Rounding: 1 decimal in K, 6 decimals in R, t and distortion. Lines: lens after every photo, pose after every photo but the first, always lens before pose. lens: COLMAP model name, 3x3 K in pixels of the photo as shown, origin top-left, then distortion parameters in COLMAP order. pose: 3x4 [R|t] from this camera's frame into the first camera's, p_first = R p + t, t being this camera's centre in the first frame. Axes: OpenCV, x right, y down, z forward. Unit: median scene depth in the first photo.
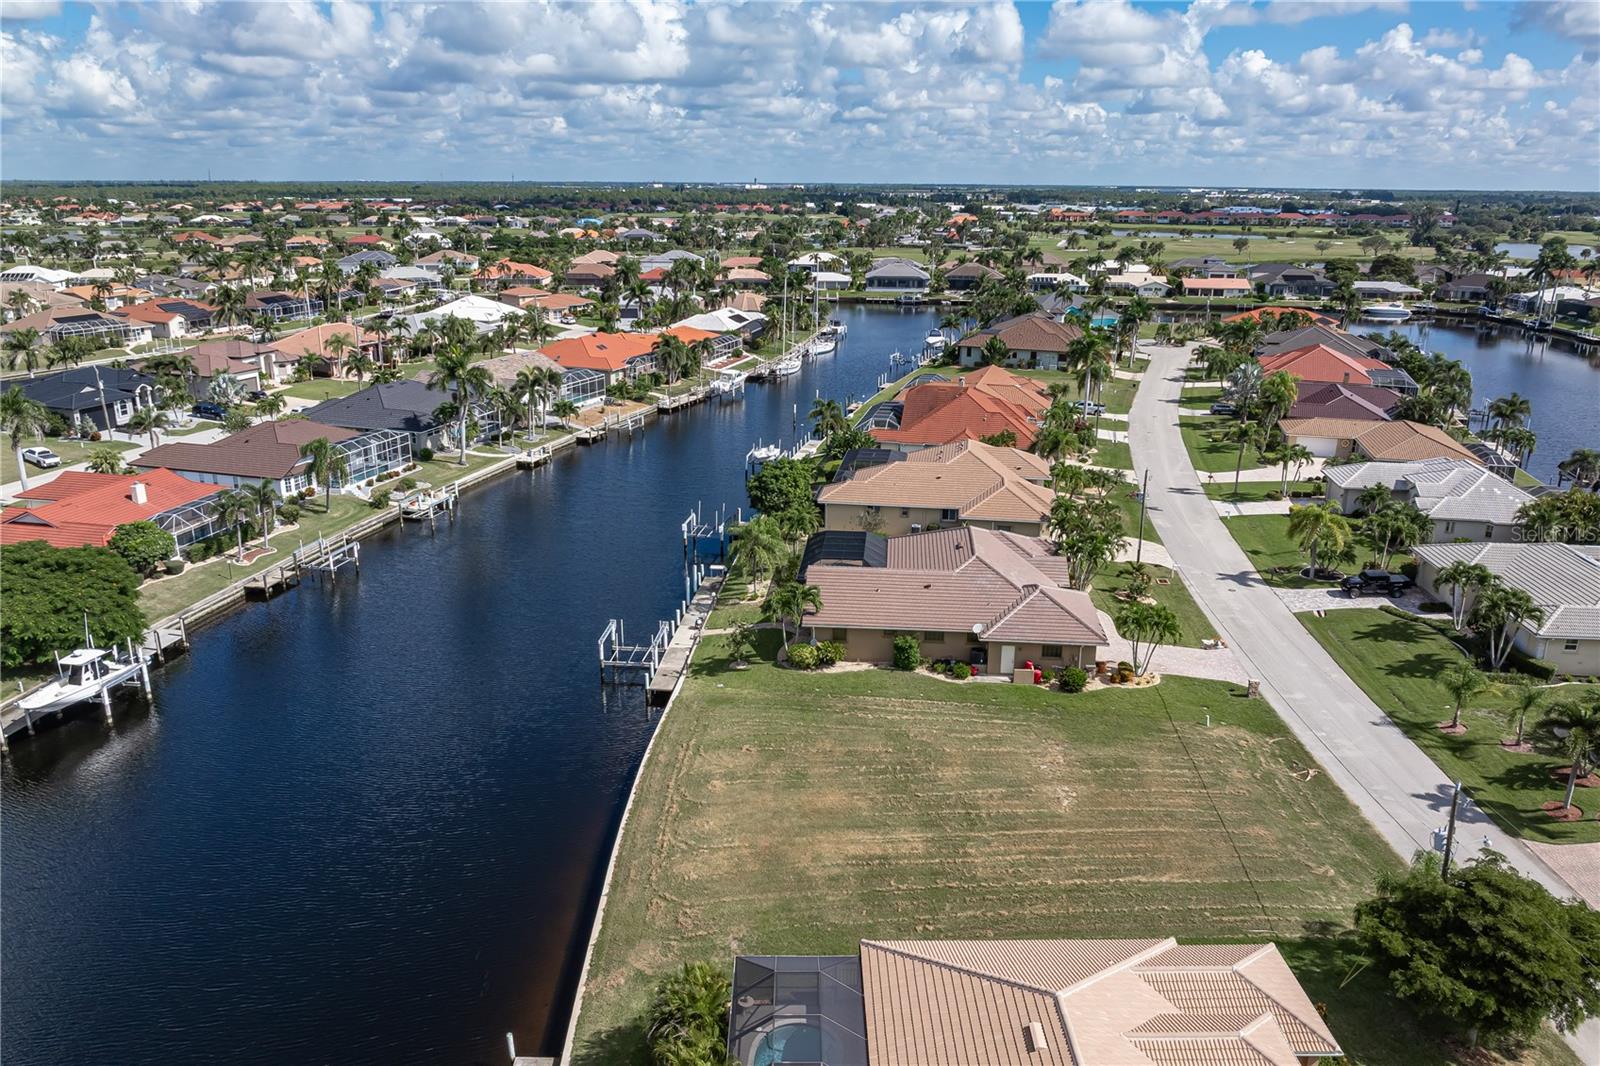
lens RADIAL K [[1135.0, 0, 804.9], [0, 1135.0, 497.0], [0, 0, 1]] dist [-0.027718, 0.013878]
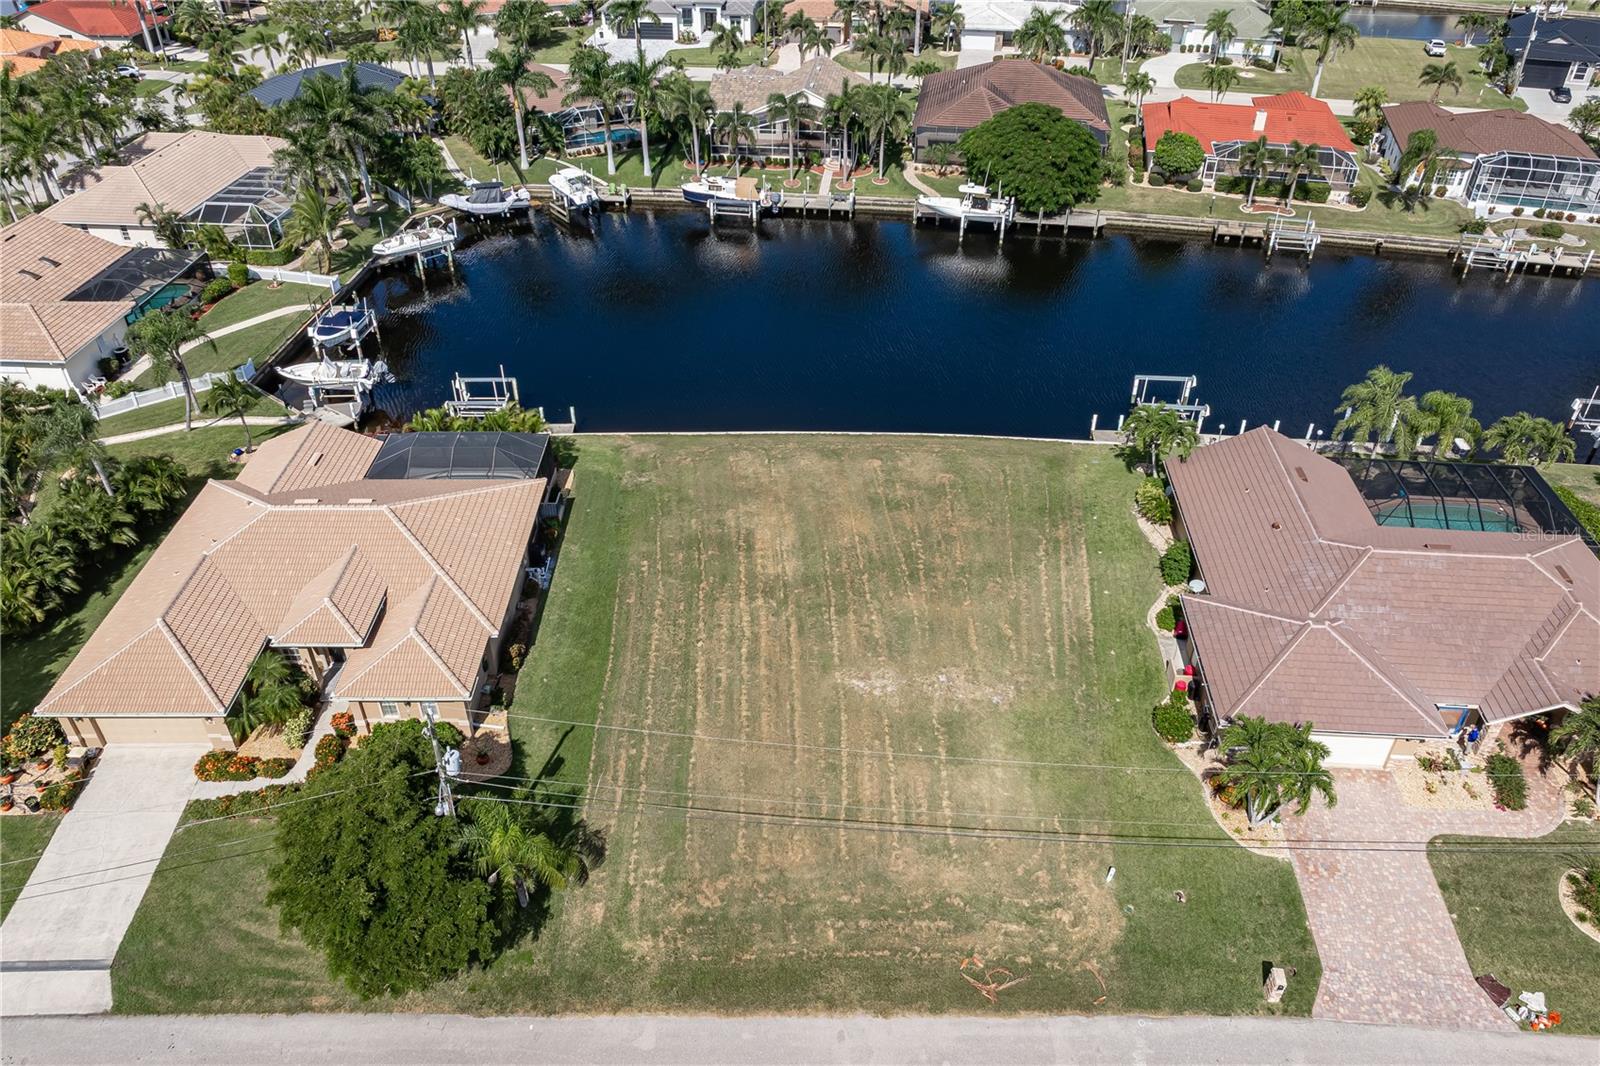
lens RADIAL K [[1135.0, 0, 806.5], [0, 1135.0, 496.0], [0, 0, 1]] dist [-0.027718, 0.013878]
pose [[0.005455, 0.556749, -0.830663, 0.505102], [-0.274512, 0.799596, 0.534124, -0.170195], [0.961568, 0.225114, 0.157196, 0.465089]]
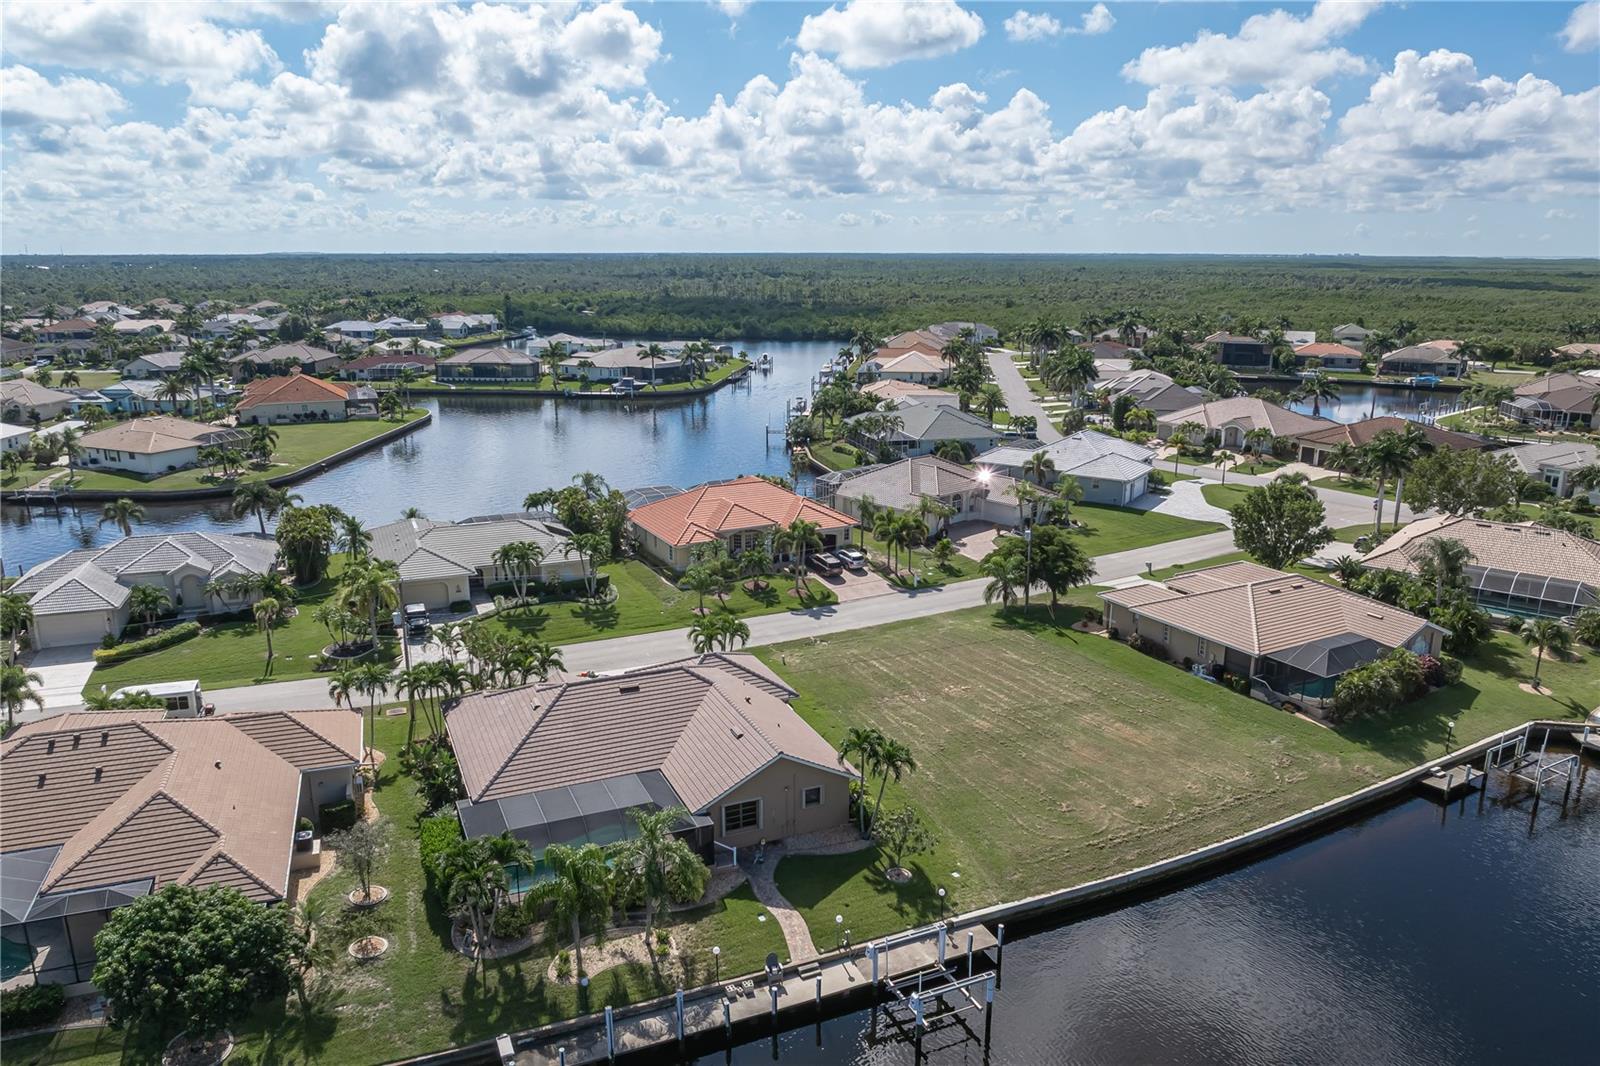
lens RADIAL K [[1135.0, 0, 807.5], [0, 1135.0, 497.7], [0, 0, 1]] dist [-0.027718, 0.013878]
pose [[-0.483605, -0.192507, 0.853854, -0.459052], [0.233099, 0.911960, 0.337630, -0.253994], [-0.843677, 0.362313, -0.396155, 0.941608]]
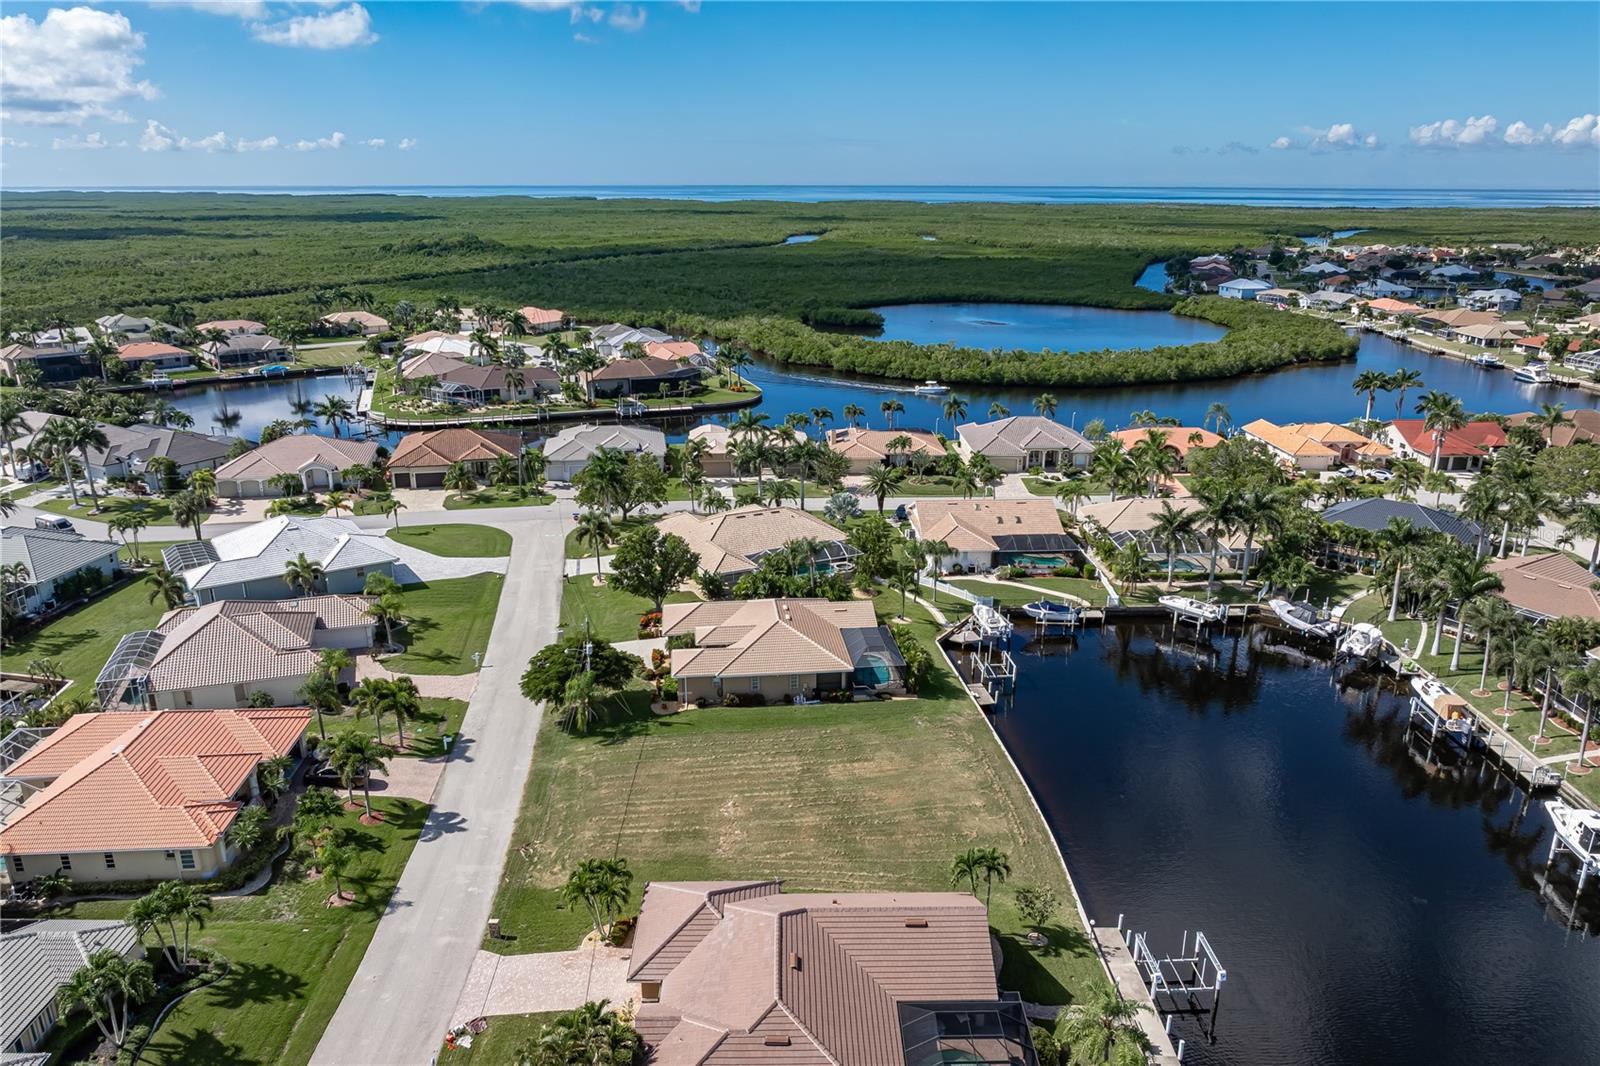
lens RADIAL K [[1135.0, 0, 804.0], [0, 1135.0, 525.5], [0, 0, 1]] dist [-0.027718, 0.013878]
pose [[-0.994566, 0.022462, -0.101659, 0.160255], [-0.035767, 0.843298, 0.536255, -0.460718], [0.097774, 0.536977, -0.837912, 1.175542]]
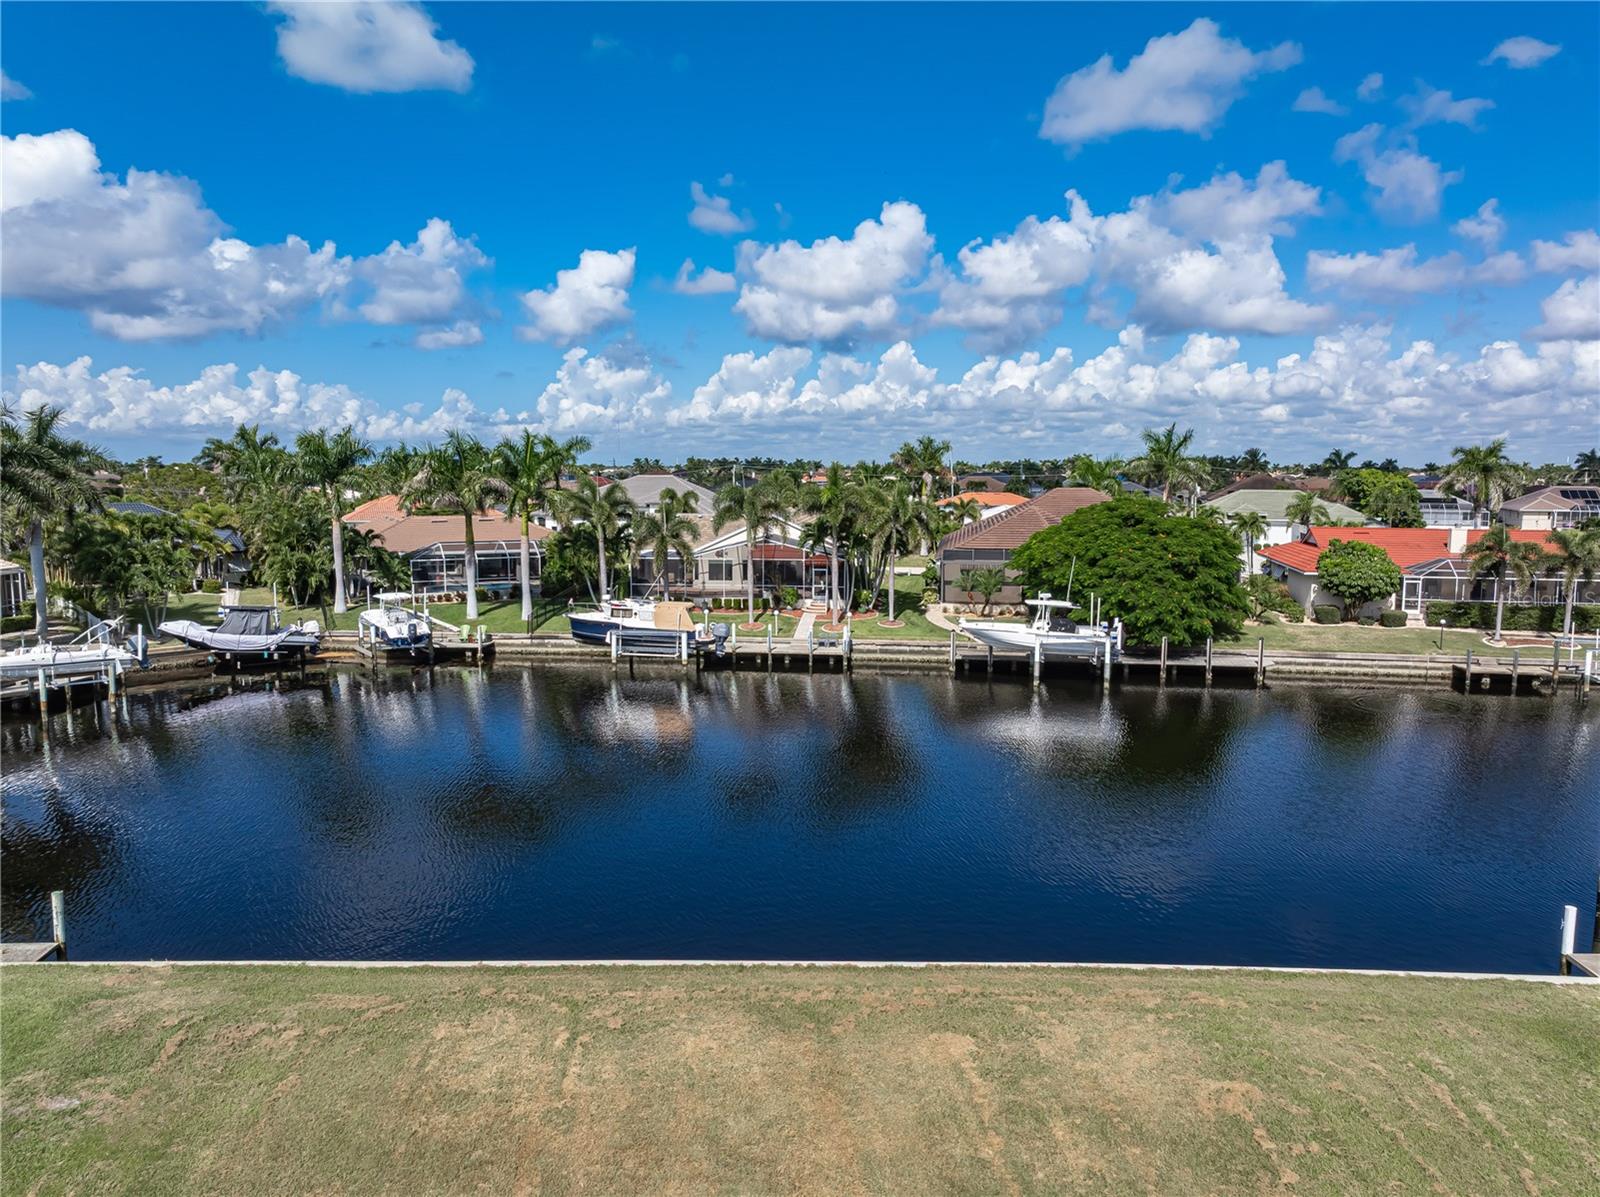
lens RADIAL K [[1123.6, 0, 805.0], [0, 1123.6, 599.0], [0, 0, 1]] dist [-0.031428, 0.015196]
pose [[0.010076, 0.109182, -0.993971, 0.122353], [-0.272597, 0.956672, 0.102322, 0.072228], [0.962075, 0.269923, 0.039402, 0.552350]]
